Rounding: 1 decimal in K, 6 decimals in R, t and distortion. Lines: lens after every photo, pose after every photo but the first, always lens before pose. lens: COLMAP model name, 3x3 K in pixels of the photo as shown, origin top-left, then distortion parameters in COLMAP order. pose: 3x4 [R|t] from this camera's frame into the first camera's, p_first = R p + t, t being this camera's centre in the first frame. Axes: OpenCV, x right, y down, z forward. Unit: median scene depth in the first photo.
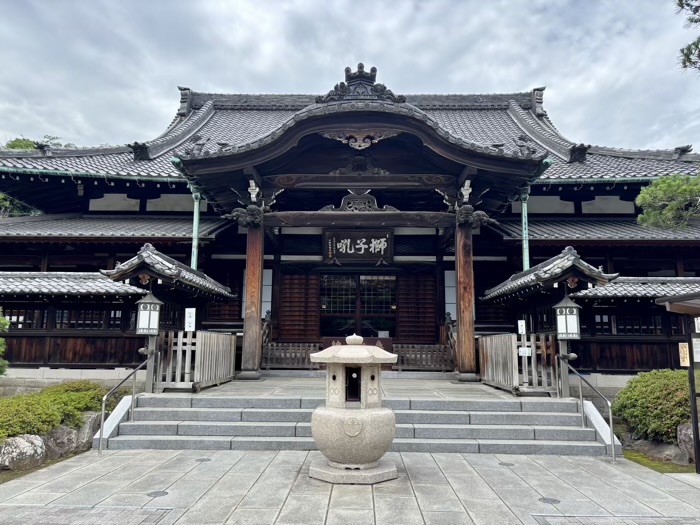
lens RADIAL K [[527.9, 0, 351.1], [0, 527.9, 264.6], [0, 0, 1]] dist [0.045227, -0.051562]
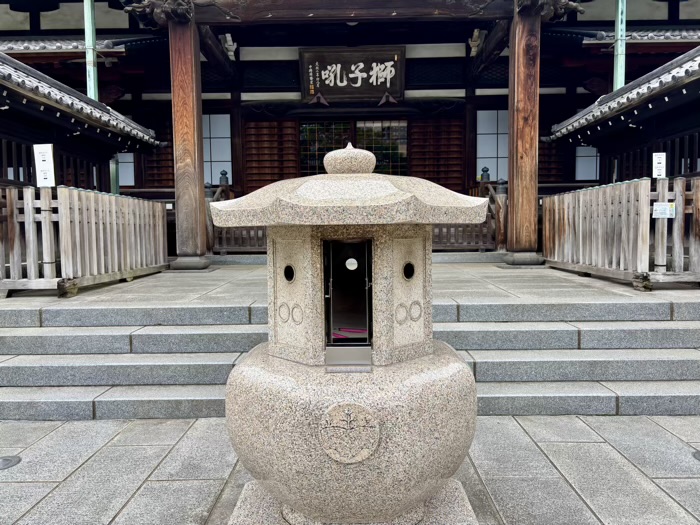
lens RADIAL K [[527.9, 0, 351.4], [0, 527.9, 264.4], [0, 0, 1]] dist [0.045227, -0.051562]
pose [[0.999732, -0.022088, 0.006890, 0.002158], [0.020089, 0.976367, 0.215186, 0.072383], [-0.011480, -0.214990, 0.976549, 0.352617]]
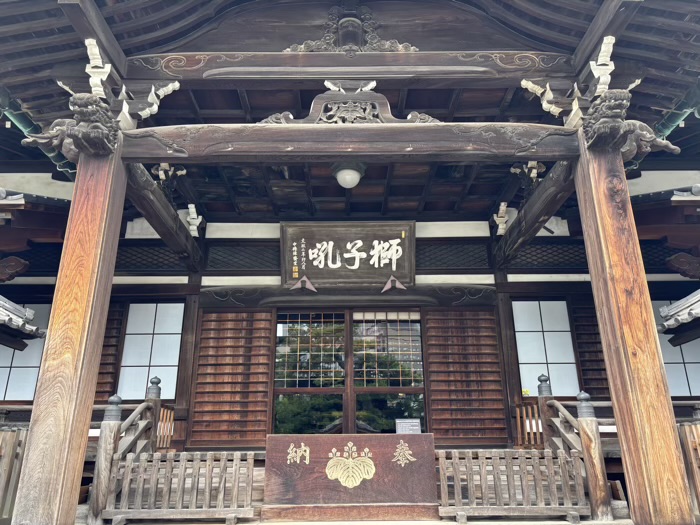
lens RADIAL K [[527.9, 0, 353.0], [0, 527.9, 259.8], [0, 0, 1]] dist [0.045227, -0.051562]
pose [[0.999556, -0.007974, 0.028726, 0.003714], [0.013354, 0.981247, -0.192290, 0.092065], [-0.026654, 0.192588, 0.980918, 0.614536]]
